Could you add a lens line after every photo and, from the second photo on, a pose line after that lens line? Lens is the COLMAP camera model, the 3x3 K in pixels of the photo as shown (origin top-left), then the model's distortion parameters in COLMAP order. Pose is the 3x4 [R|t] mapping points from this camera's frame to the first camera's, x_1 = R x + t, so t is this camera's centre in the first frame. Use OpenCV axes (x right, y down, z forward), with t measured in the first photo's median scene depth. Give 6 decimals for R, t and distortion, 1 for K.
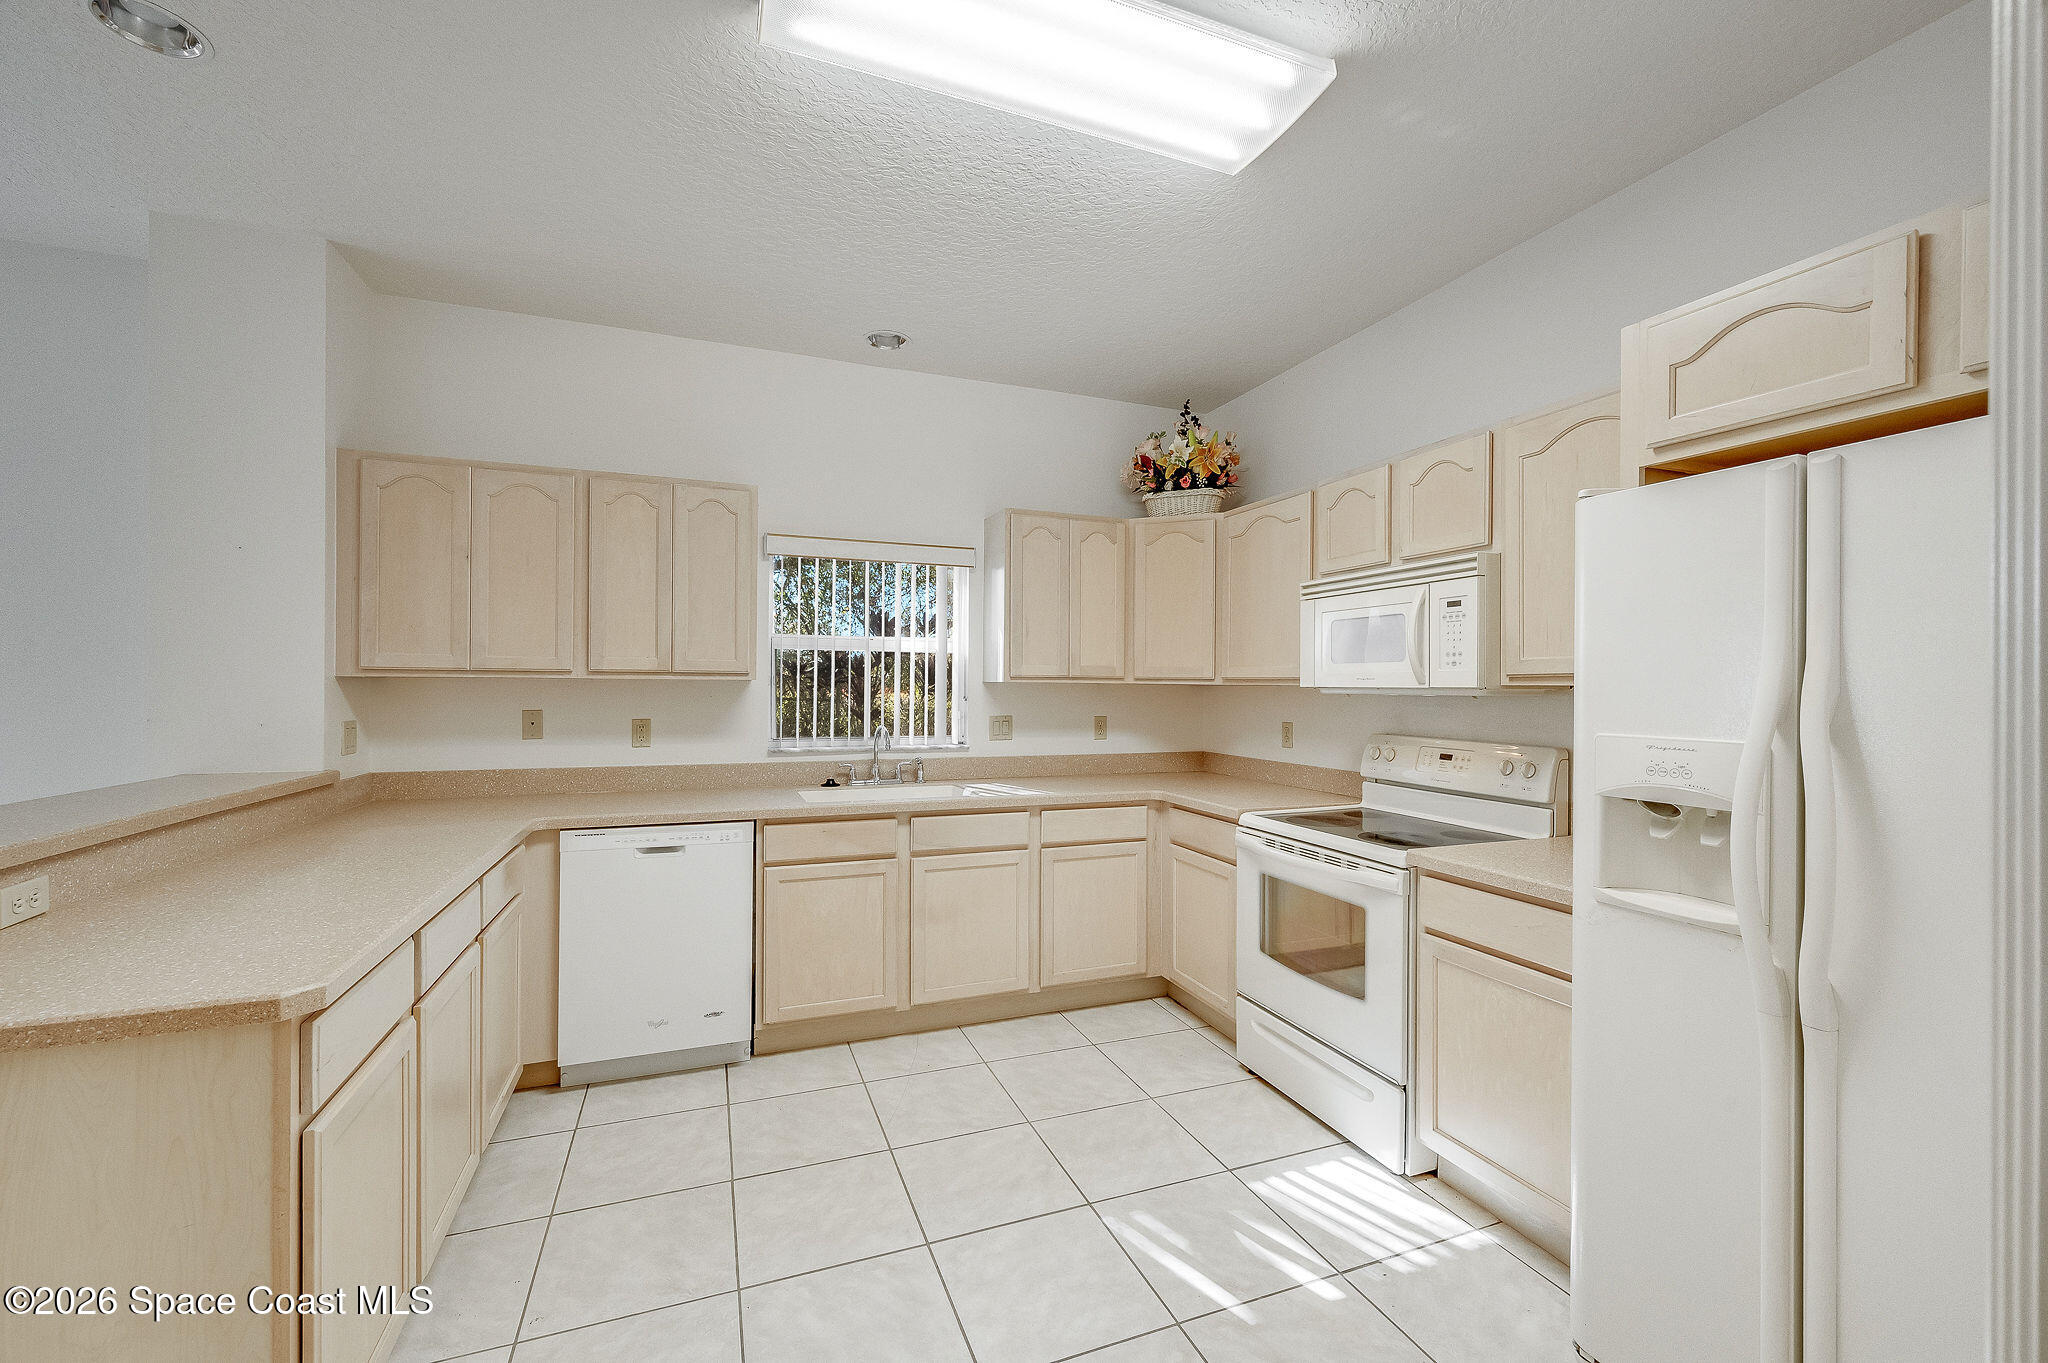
lens RADIAL K [[823.7, 0, 1024.8], [0, 823.7, 691.0], [0, 0, 1]] dist [0.002472, -0.000243]
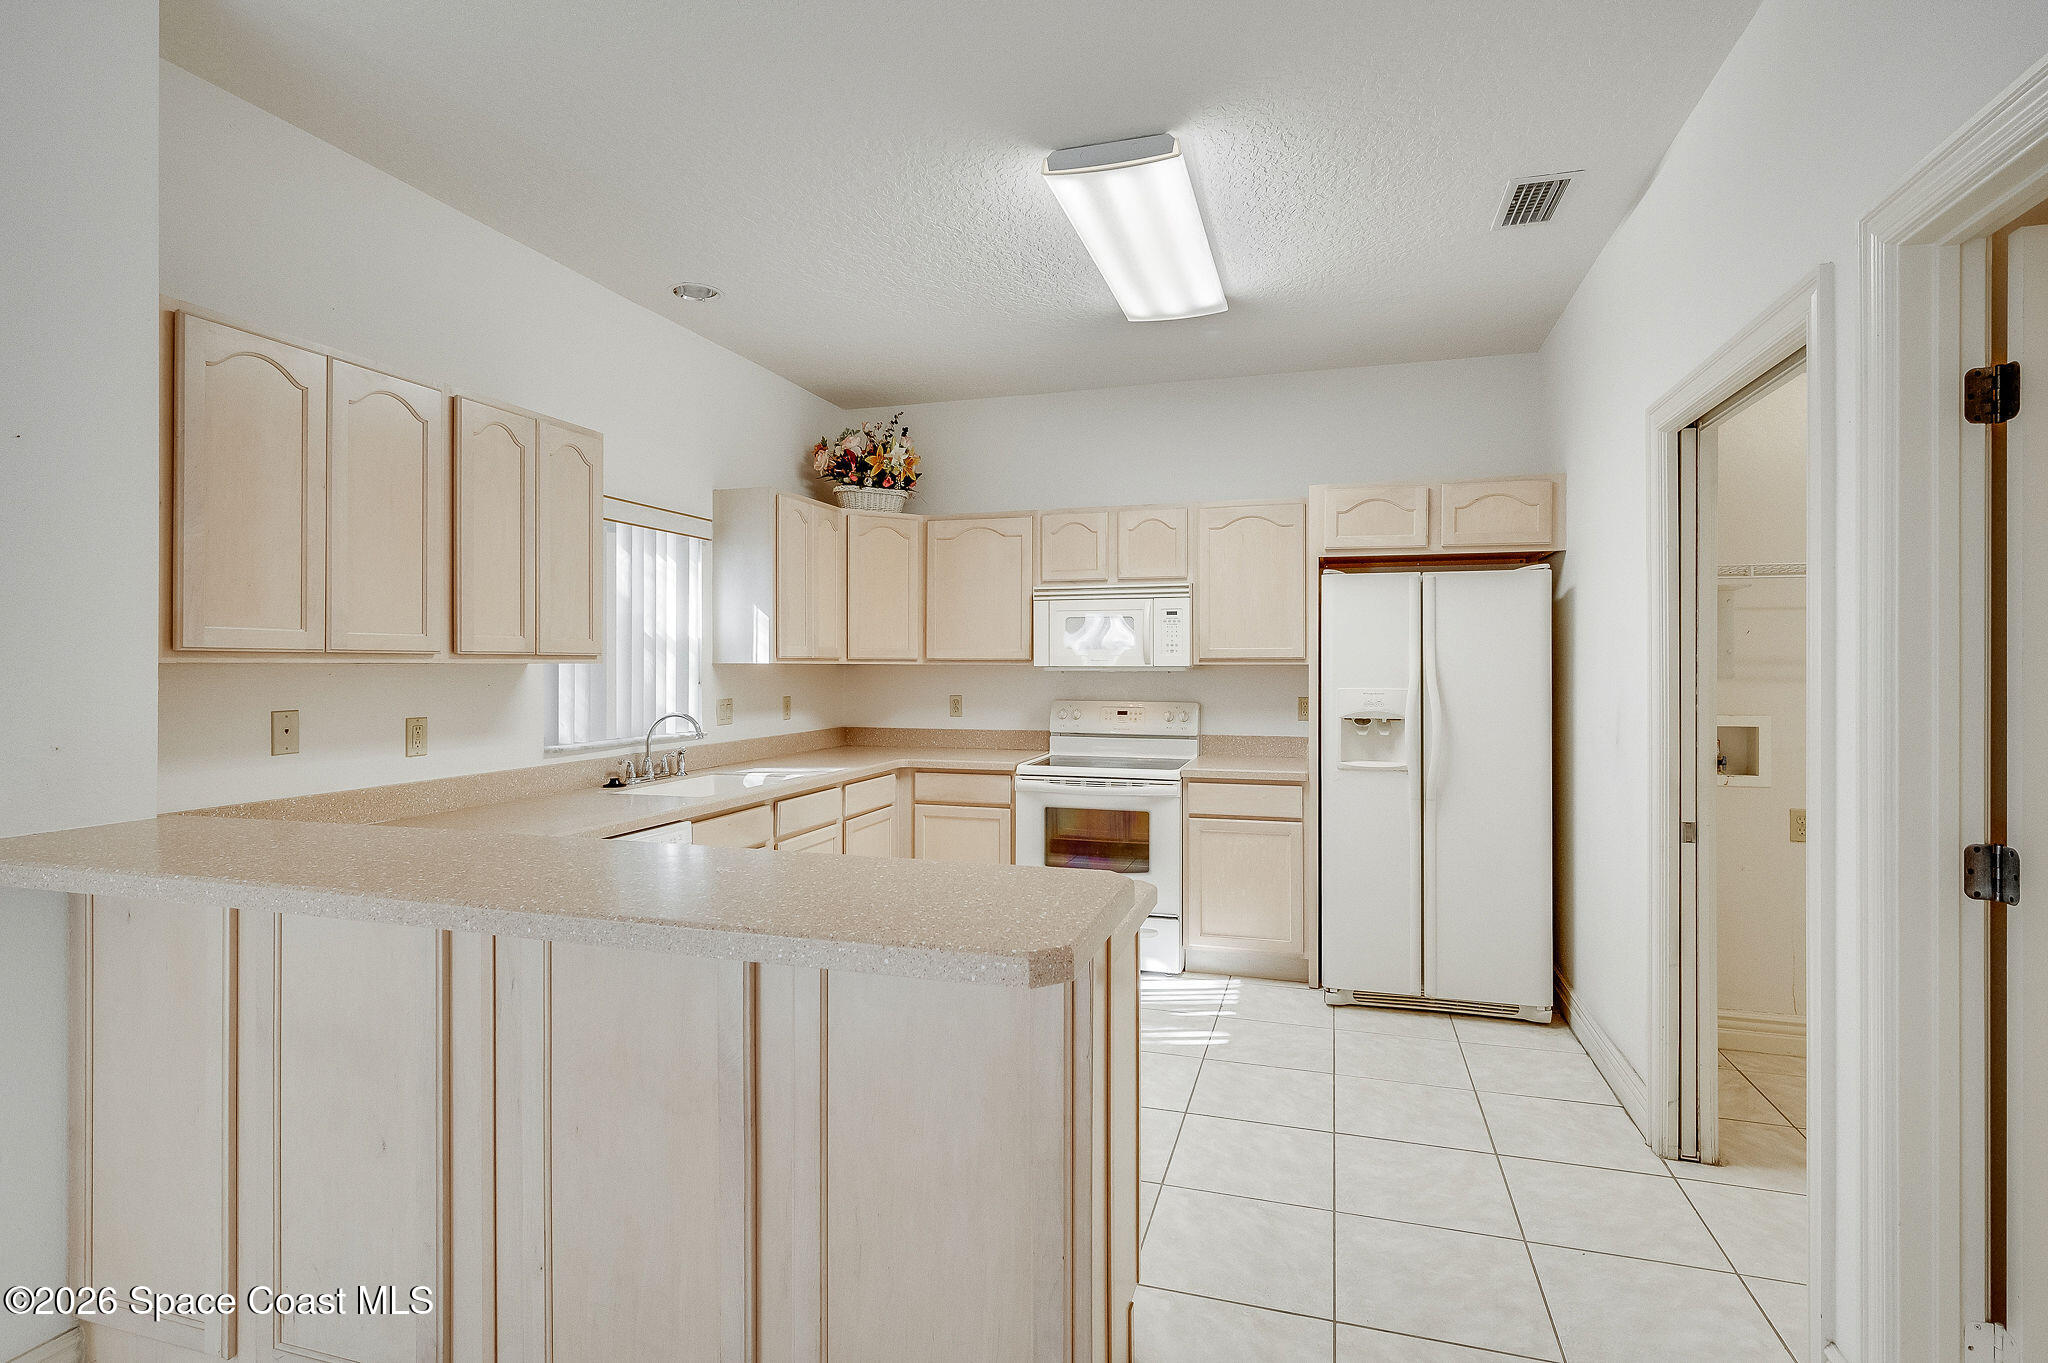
lens RADIAL K [[982.2, 0, 1033.2], [0, 982.2, 665.3], [0, 0, 1]] dist [0.003092, 0.000783]
pose [[0.619739, -0.008225, 0.784765, -0.931222], [0.009325, 0.999952, 0.003117, -0.011578], [-0.784753, 0.005386, 0.619786, 0.032202]]
